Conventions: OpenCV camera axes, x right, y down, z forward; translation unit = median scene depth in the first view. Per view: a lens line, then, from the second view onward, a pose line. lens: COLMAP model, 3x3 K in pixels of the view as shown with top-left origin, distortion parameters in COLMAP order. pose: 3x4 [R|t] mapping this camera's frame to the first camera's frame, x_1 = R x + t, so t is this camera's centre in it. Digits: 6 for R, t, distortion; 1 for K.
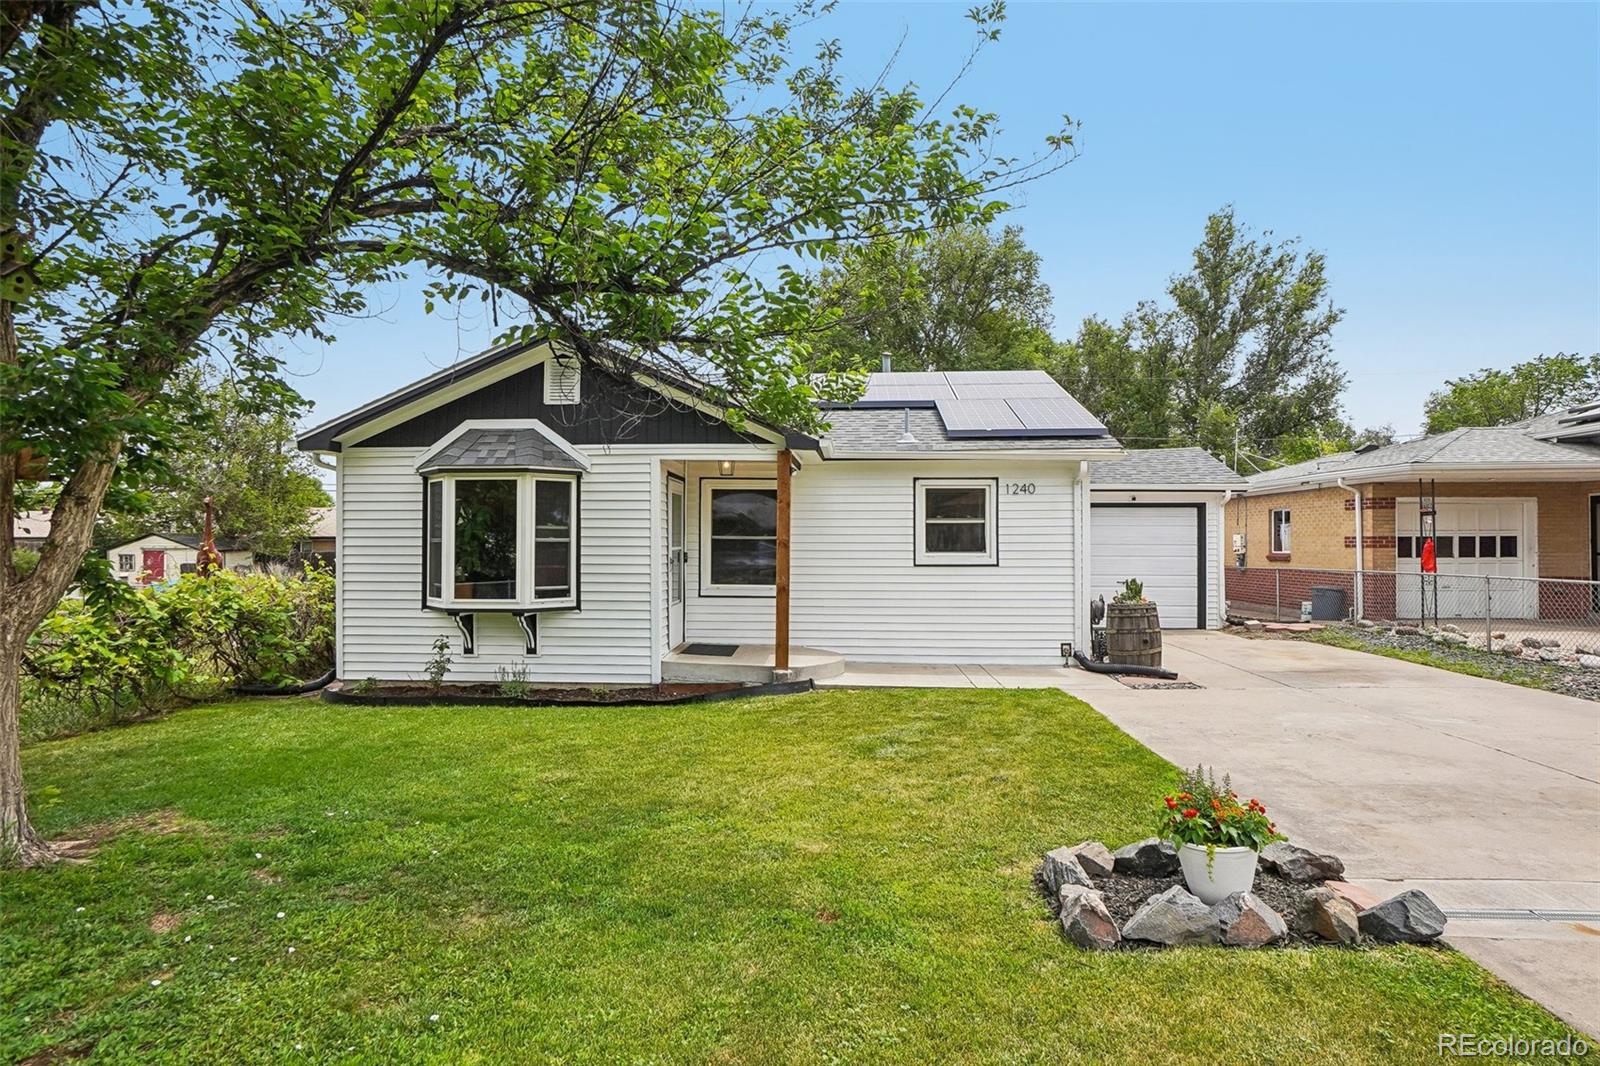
lens RADIAL K [[824.8, 0, 799.9], [0, 824.8, 537.1], [0, 0, 1]] dist [-0.028920, 0.015364]
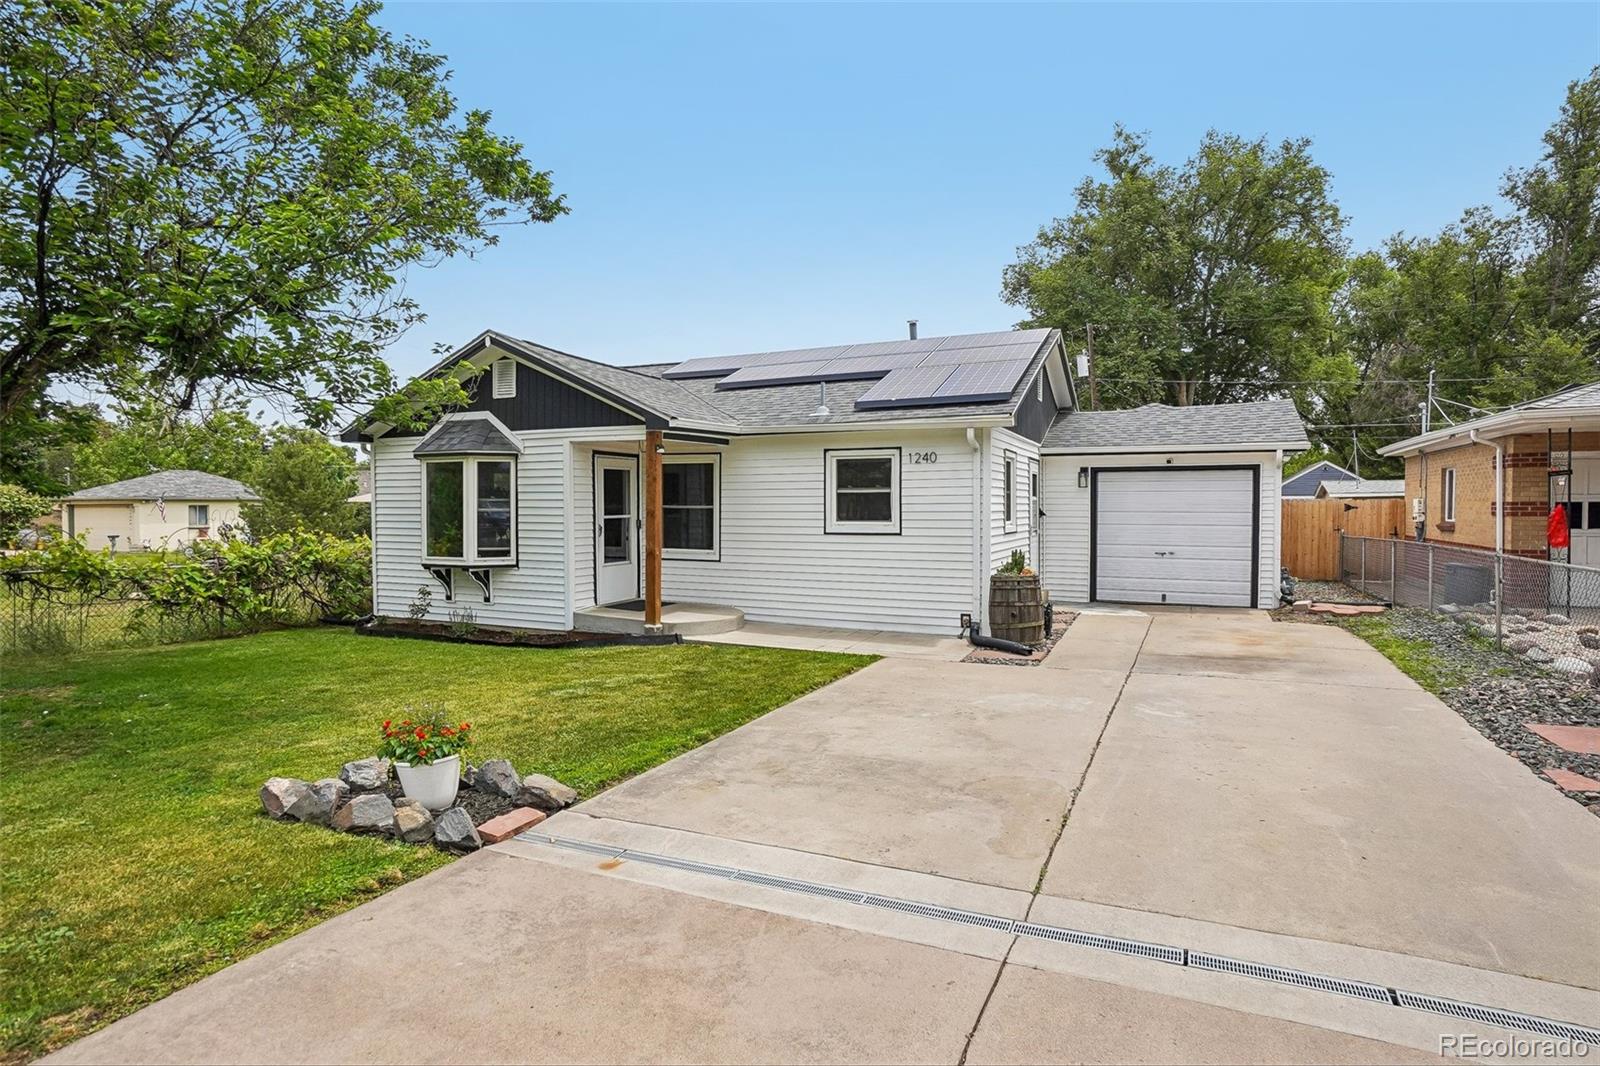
lens RADIAL K [[824.8, 0, 802.1], [0, 824.8, 525.1], [0, 0, 1]] dist [-0.028920, 0.015364]
pose [[0.934974, 0.006285, -0.354659, 0.491045], [0.004370, 0.999563, 0.029233, -0.006757], [0.354688, -0.028882, 0.934539, 0.013659]]
